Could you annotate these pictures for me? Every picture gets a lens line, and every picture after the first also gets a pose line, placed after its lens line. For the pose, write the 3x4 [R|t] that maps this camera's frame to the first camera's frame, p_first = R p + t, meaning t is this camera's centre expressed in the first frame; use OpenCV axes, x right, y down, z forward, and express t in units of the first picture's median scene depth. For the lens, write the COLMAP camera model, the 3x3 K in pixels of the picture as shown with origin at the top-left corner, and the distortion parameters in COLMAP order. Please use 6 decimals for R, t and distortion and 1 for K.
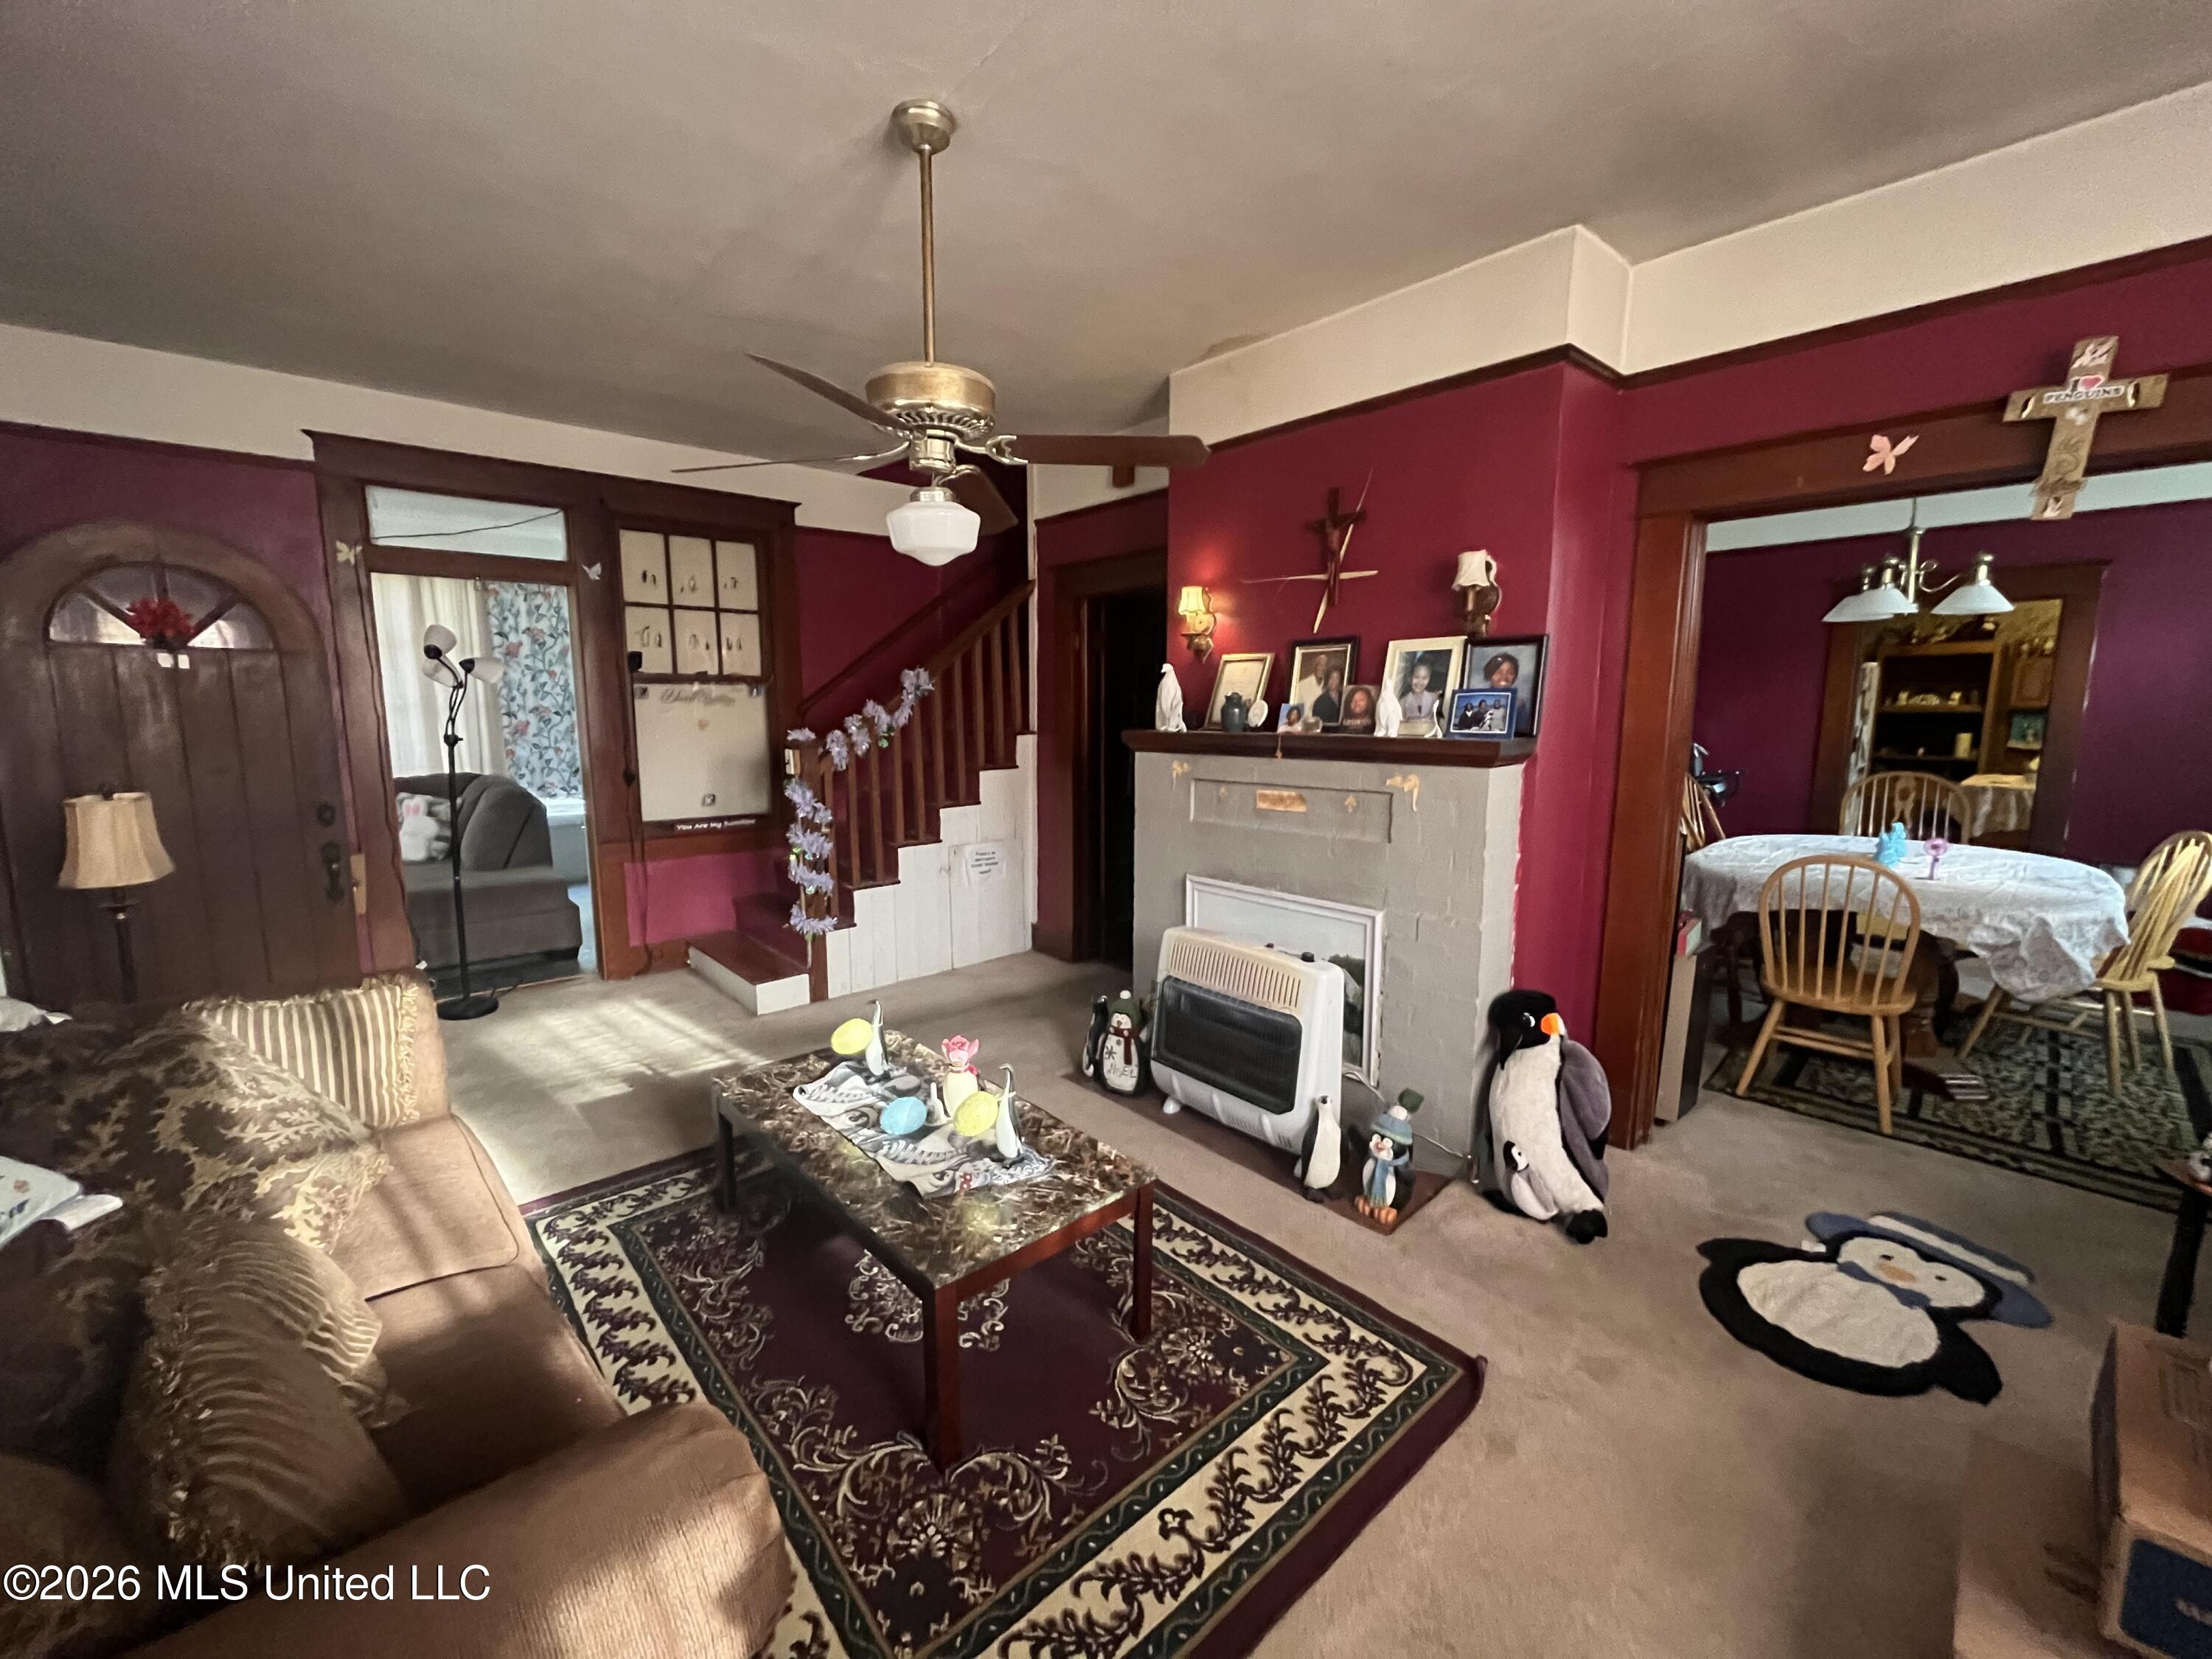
lens RADIAL K [[888.4, 0, 1114.1], [0, 888.4, 832.7], [0, 0, 1]] dist [-0.001888, -0.000022]
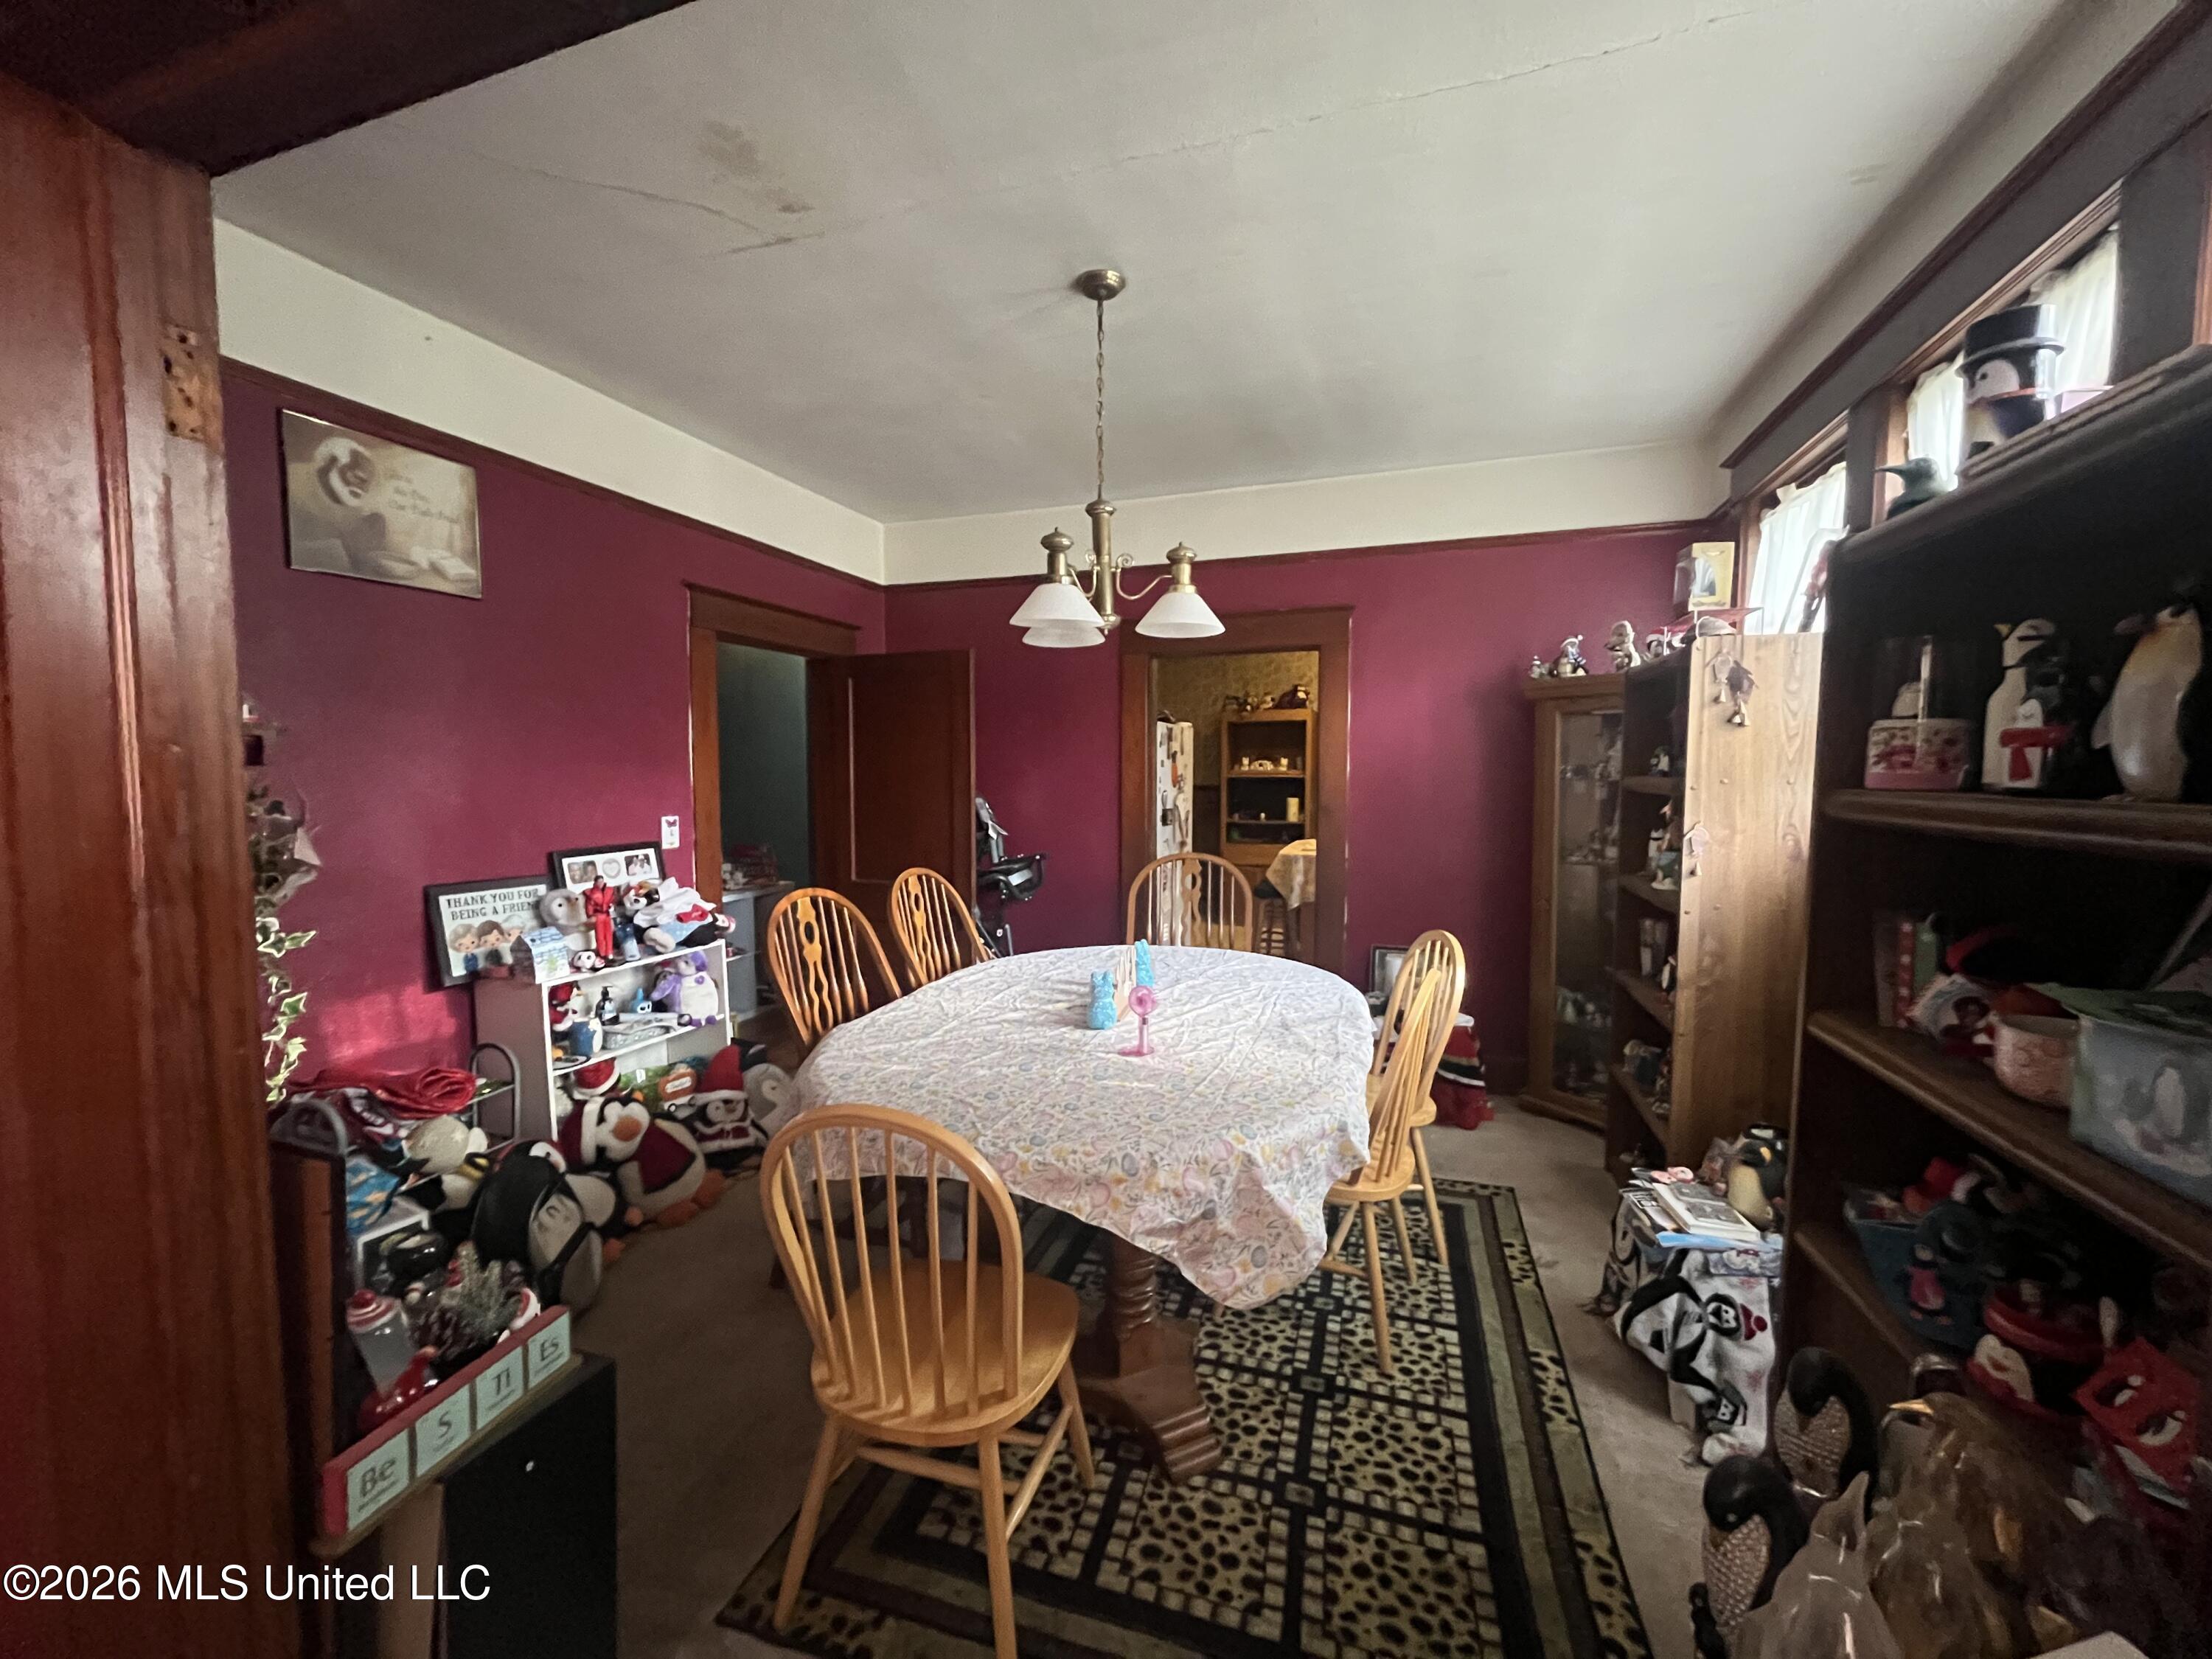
lens RADIAL K [[888.4, 0, 1104.5], [0, 888.4, 827.2], [0, 0, 1]] dist [-0.001888, -0.000022]
pose [[0.876560, -0.029926, 0.480361, 0.615536], [0.068162, 0.995724, -0.062349, -0.065411], [-0.476441, 0.087395, 0.874852, 0.469838]]
